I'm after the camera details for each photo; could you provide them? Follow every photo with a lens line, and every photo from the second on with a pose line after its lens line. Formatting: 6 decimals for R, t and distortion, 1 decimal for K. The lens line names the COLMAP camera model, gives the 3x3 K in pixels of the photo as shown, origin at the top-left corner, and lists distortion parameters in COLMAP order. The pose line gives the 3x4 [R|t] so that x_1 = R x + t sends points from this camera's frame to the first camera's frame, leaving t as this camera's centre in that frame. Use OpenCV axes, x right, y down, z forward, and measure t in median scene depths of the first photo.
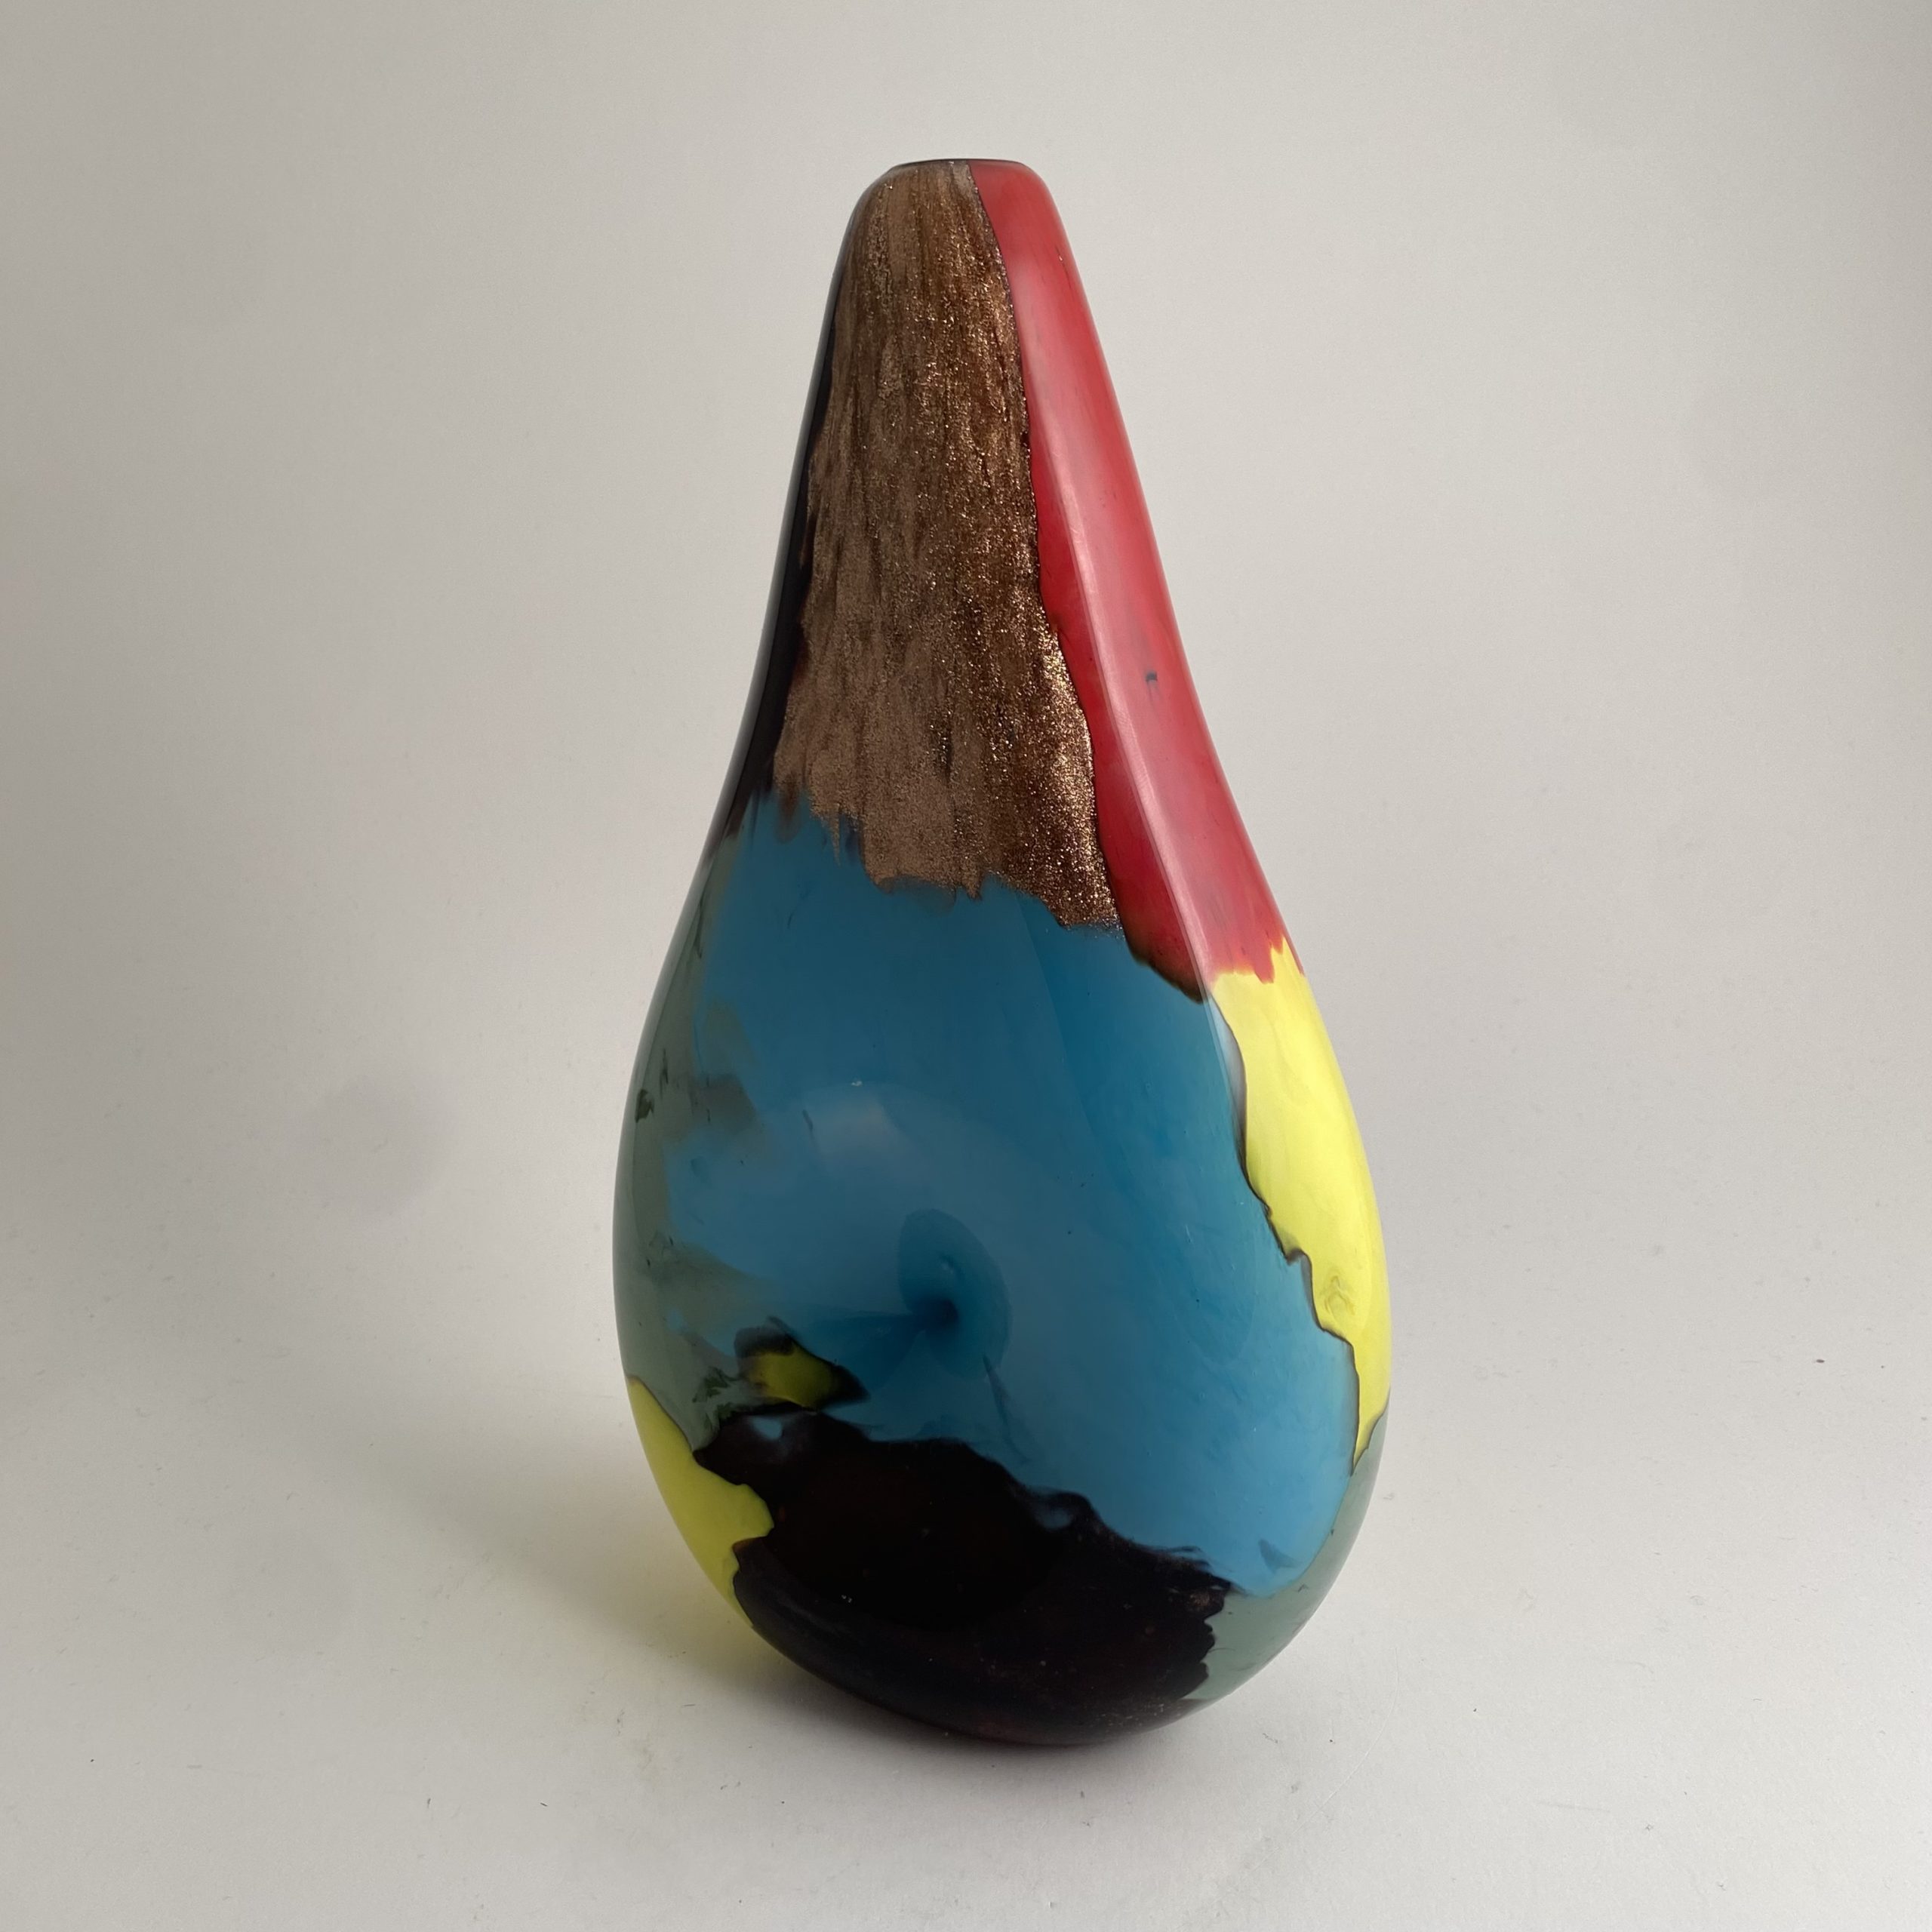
lens RADIAL K [[1960.7, 0, 948.1], [0, 1960.7, 972.5], [0, 0, 1]] dist [0.042544, 0.000000]
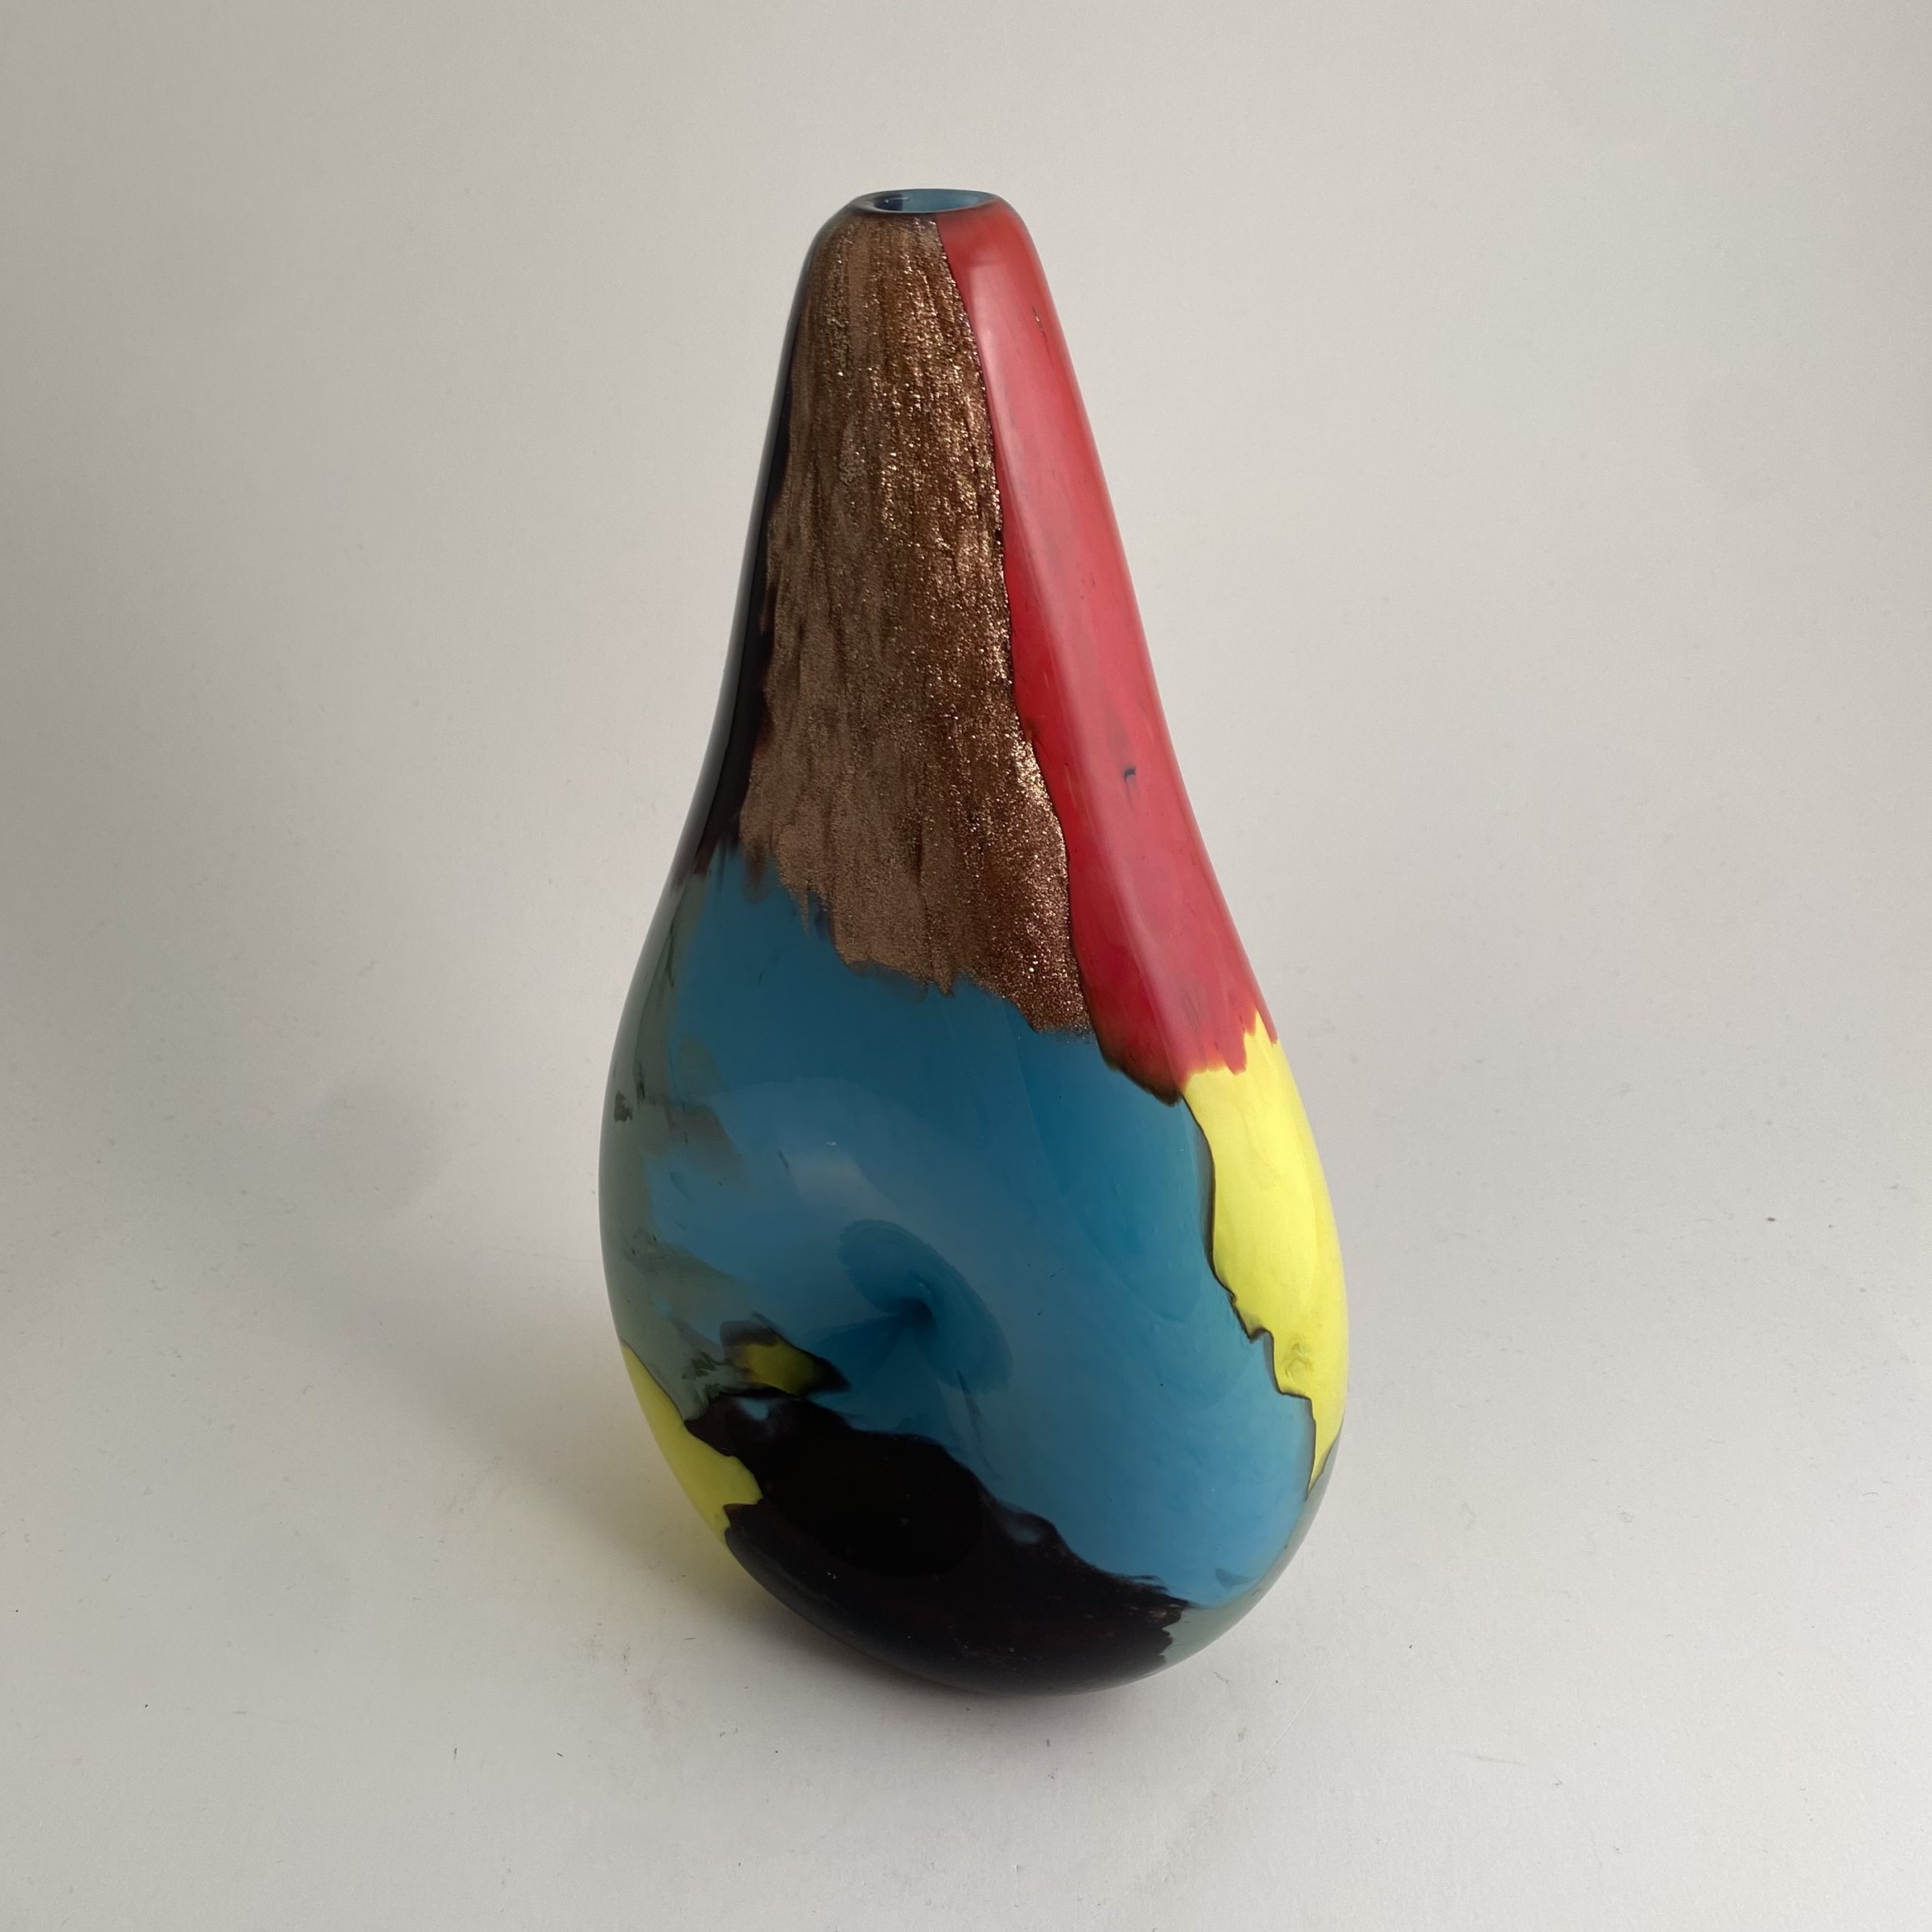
lens RADIAL K [[1960.7, 0, 940.9], [0, 1960.7, 963.5], [0, 0, 1]] dist [0.042544, 0.000000]
pose [[0.999991, -0.003763, -0.002050, 0.012385], [0.004163, 0.966611, 0.256214, -0.294663], [0.001018, -0.256220, 0.966618, 0.048677]]
